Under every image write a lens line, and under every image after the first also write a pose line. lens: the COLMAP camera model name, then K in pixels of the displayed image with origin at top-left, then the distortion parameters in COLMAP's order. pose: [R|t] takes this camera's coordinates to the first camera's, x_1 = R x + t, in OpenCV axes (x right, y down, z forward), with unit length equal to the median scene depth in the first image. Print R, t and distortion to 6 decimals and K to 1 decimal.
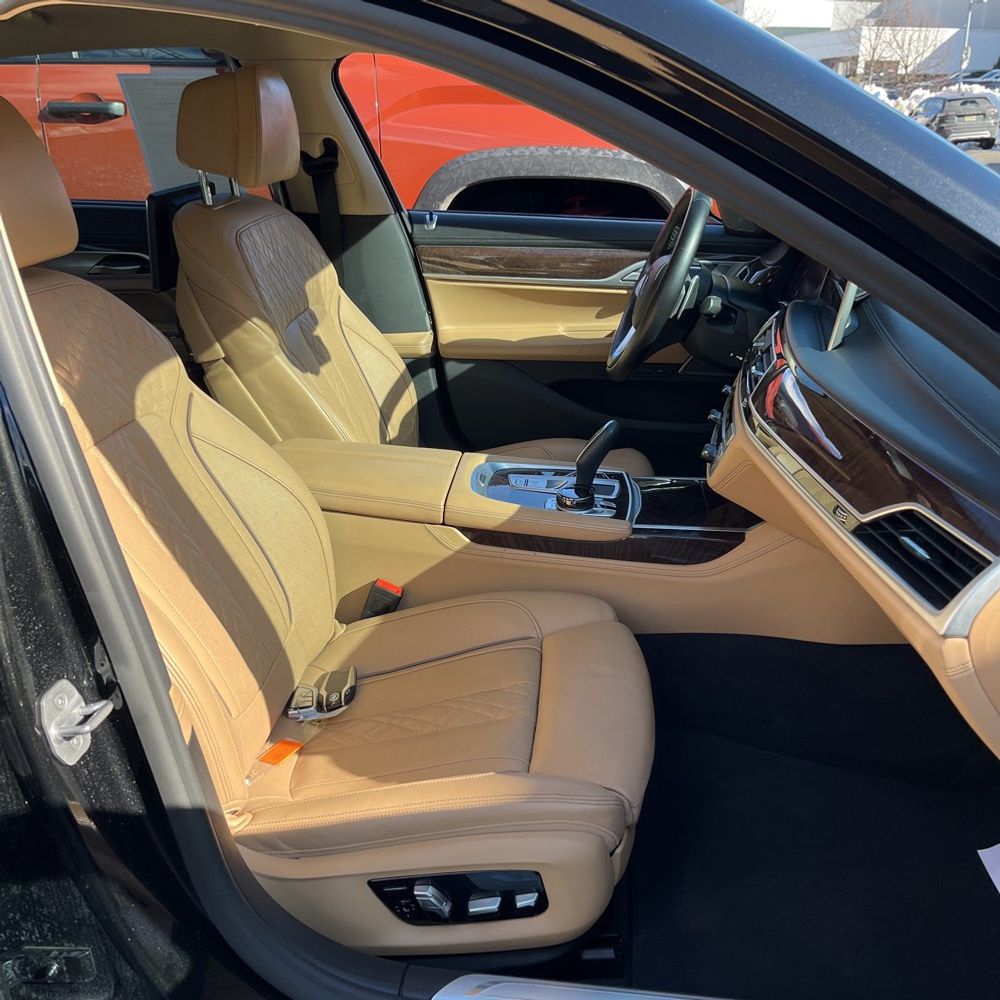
lens RADIAL K [[1010.6, 0, 500.0], [0, 1010.6, 500.0], [0, 0, 1]] dist [0.048693, -0.029410]
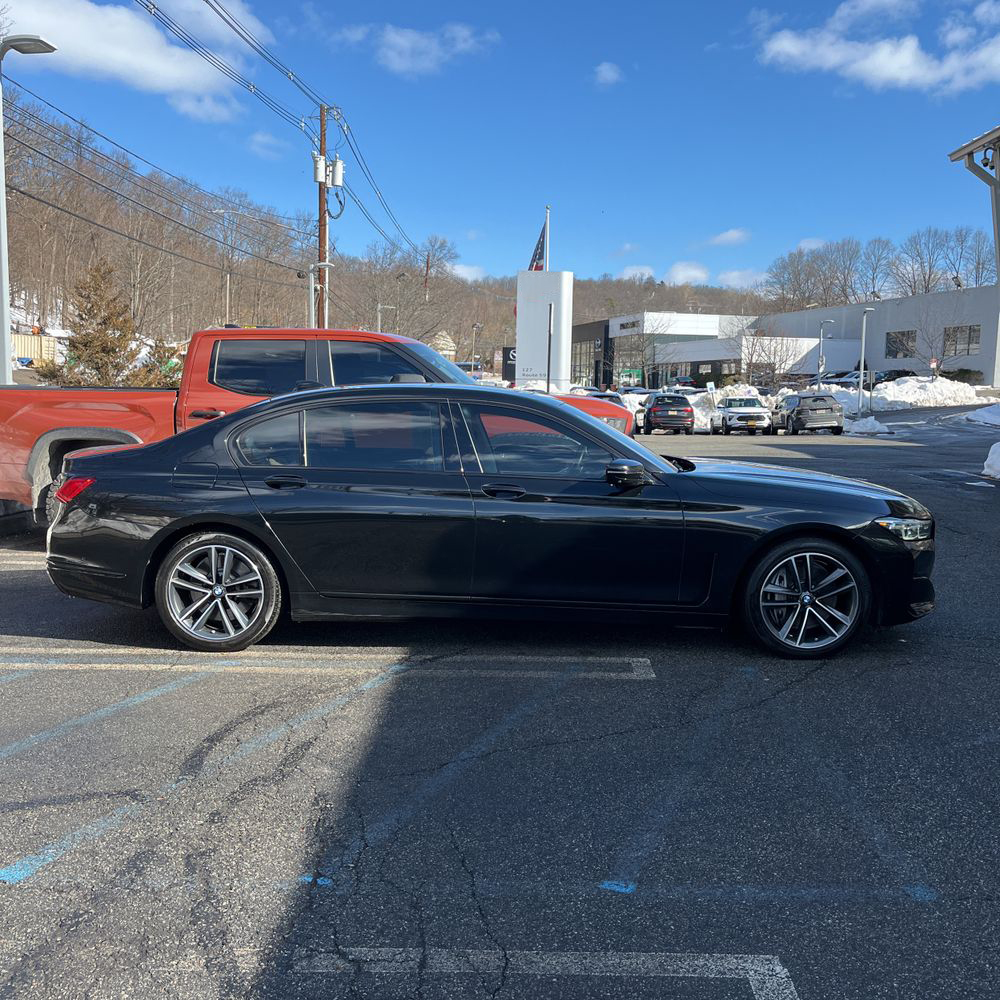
lens RADIAL K [[1003.5, 0, 500.0], [0, 1003.5, 500.0], [0, 0, 1]] dist [0.082328, -0.100583]
pose [[0.997540, 0.001596, 0.070084, -0.015281], [0.016682, 0.965615, -0.259440, 0.035419], [-0.068088, 0.259971, 0.963213, -0.104197]]
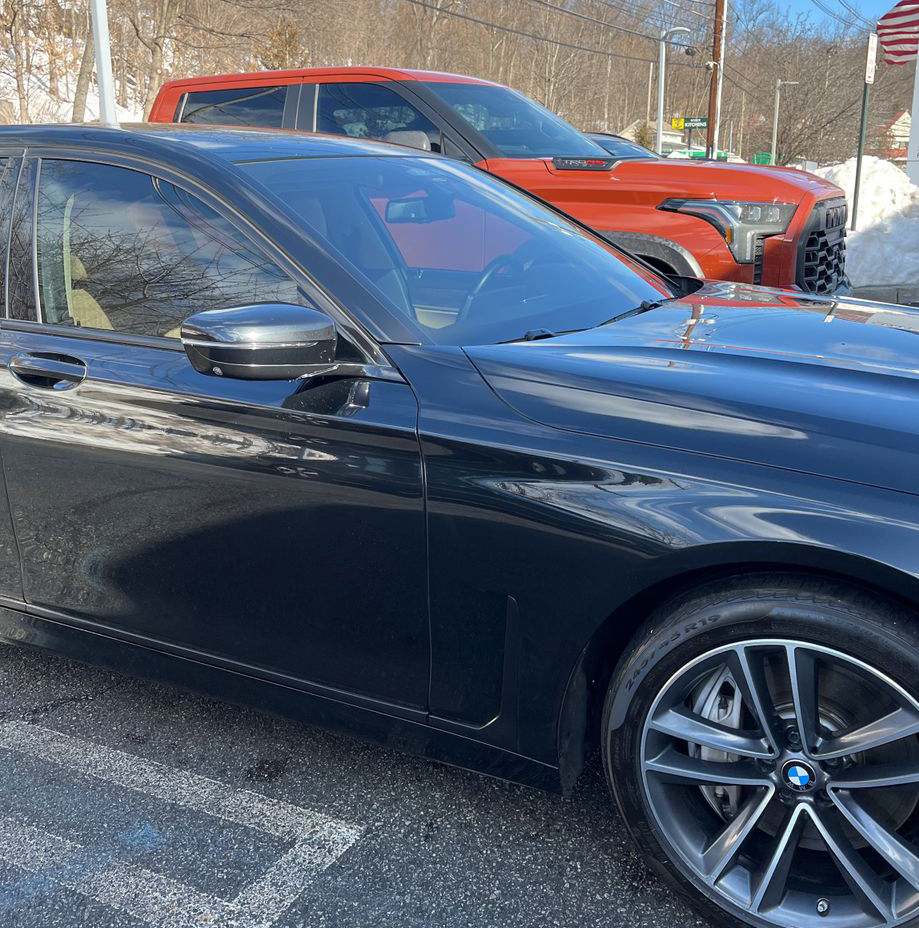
lens RADIAL K [[1009.7, 0, 485.1], [0, 1009.7, 428.0], [0, 0, 1]] dist [0.018195, 0.020450]
pose [[0.932106, 0.075004, -0.354333, 0.033724], [-0.122589, 0.985913, -0.113787, 0.007788], [0.340807, 0.149499, 0.928170, -0.024034]]
